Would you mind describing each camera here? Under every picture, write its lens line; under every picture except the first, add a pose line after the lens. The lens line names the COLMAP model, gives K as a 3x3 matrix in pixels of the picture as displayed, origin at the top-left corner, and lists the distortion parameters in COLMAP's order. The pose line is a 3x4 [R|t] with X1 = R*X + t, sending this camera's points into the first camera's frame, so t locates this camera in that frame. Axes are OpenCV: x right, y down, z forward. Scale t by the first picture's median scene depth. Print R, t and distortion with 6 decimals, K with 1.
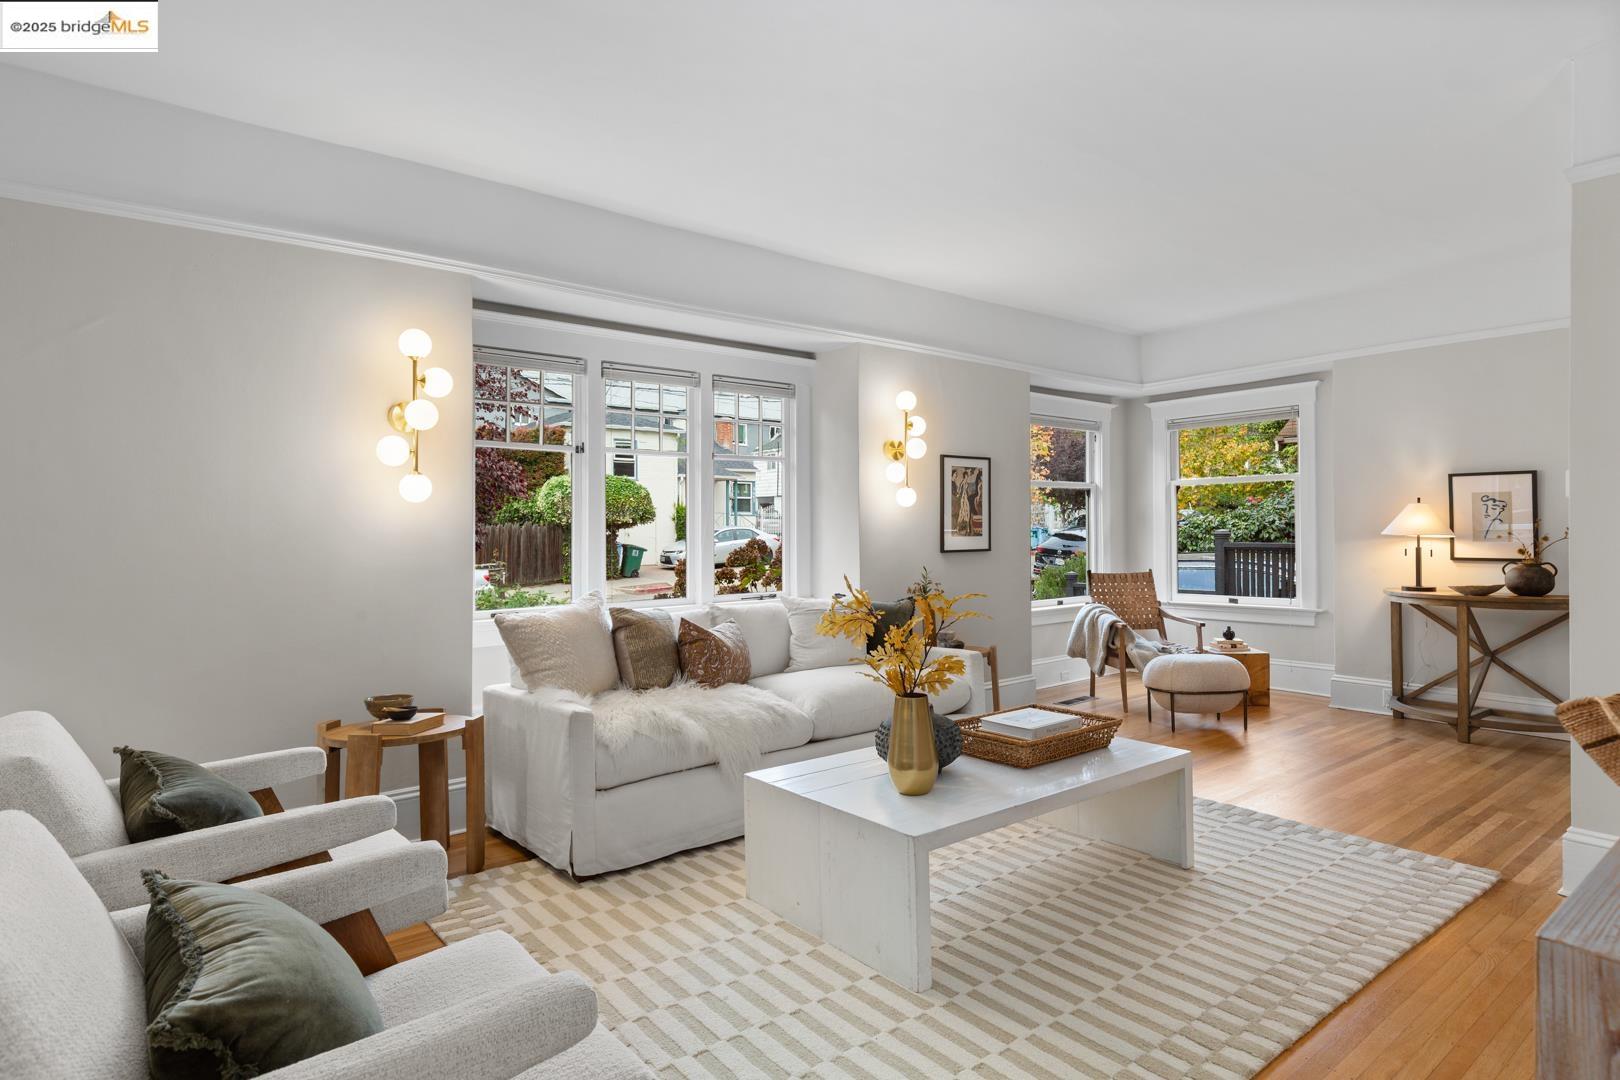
lens RADIAL K [[925.3, 0, 801.9], [0, 925.3, 534.4], [0, 0, 1]] dist [0.003626, 0.001388]
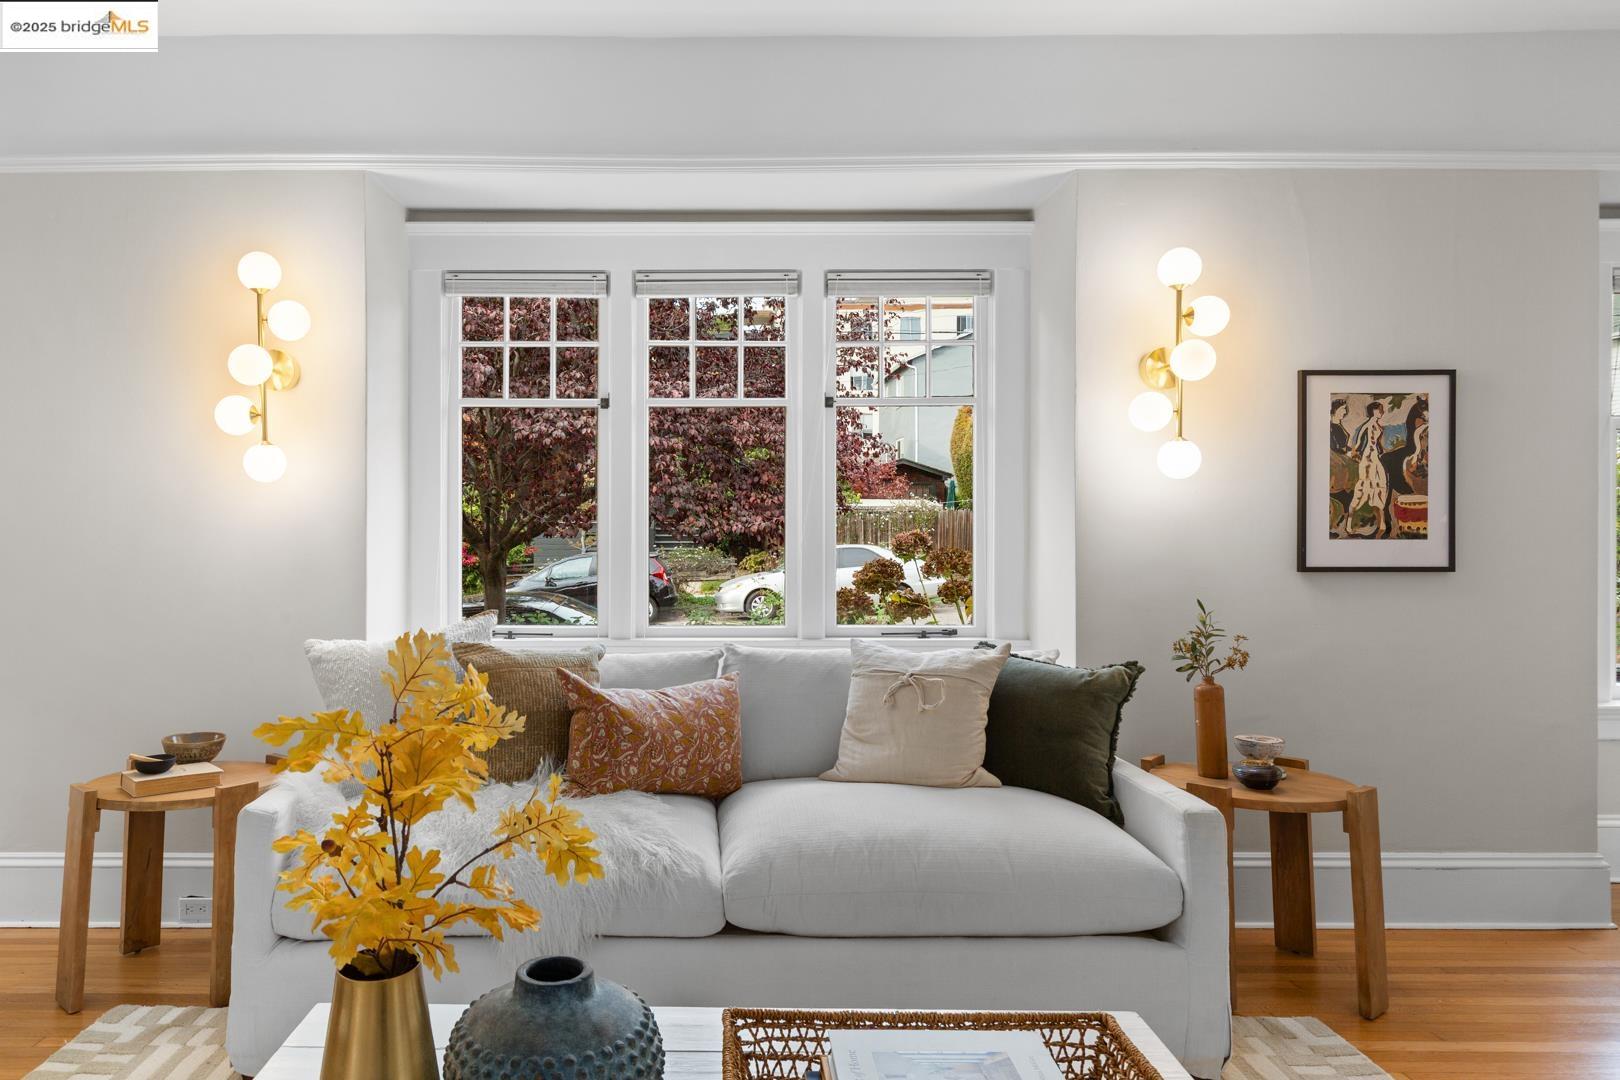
lens RADIAL K [[1021.2, 0, 751.9], [0, 1021.2, 527.2], [0, 0, 1]] dist [0.005111, 0.000490]
pose [[0.768987, 0.014697, -0.639095, 0.268276], [-0.008153, 0.999880, 0.013184, -0.008302], [0.639212, -0.004927, 0.769015, 0.389373]]
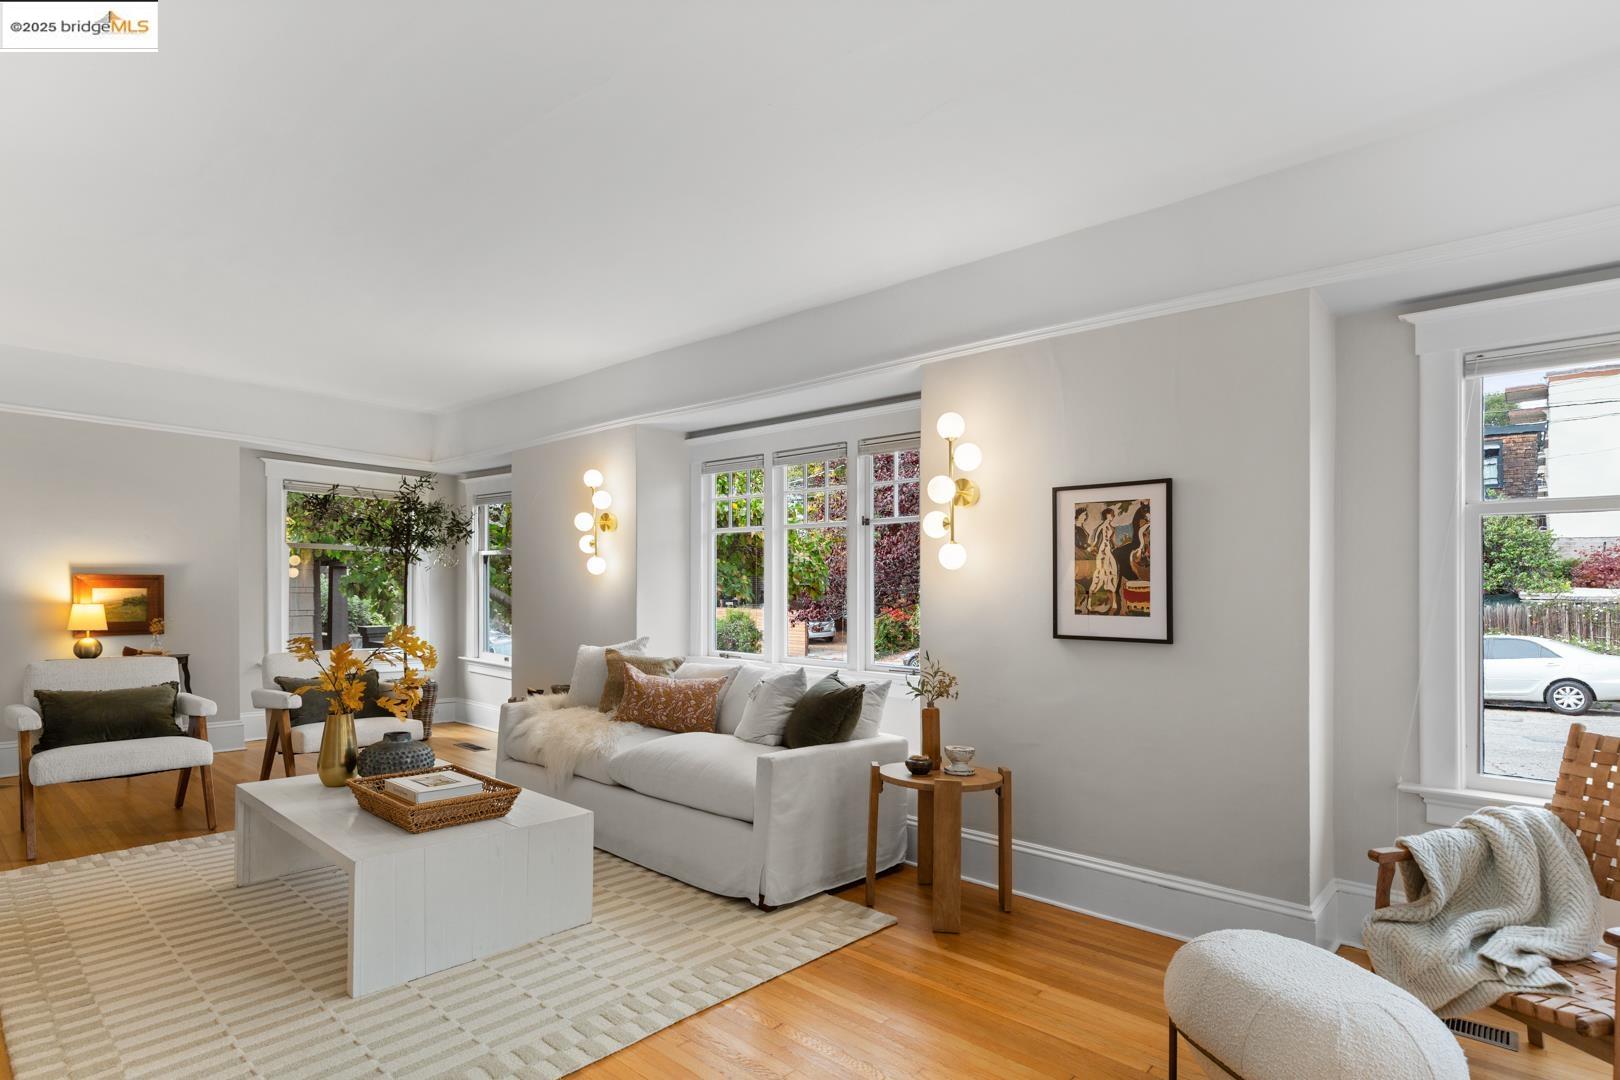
lens RADIAL K [[809.2, 0, 803.0], [0, 809.2, 607.8], [0, 0, 1]] dist [0.001066, -0.002589]
pose [[0.157985, 0.030063, -0.986984, 0.674369], [-0.018969, 0.999444, 0.027407, -0.013605], [0.987259, 0.014392, 0.158468, 0.718563]]
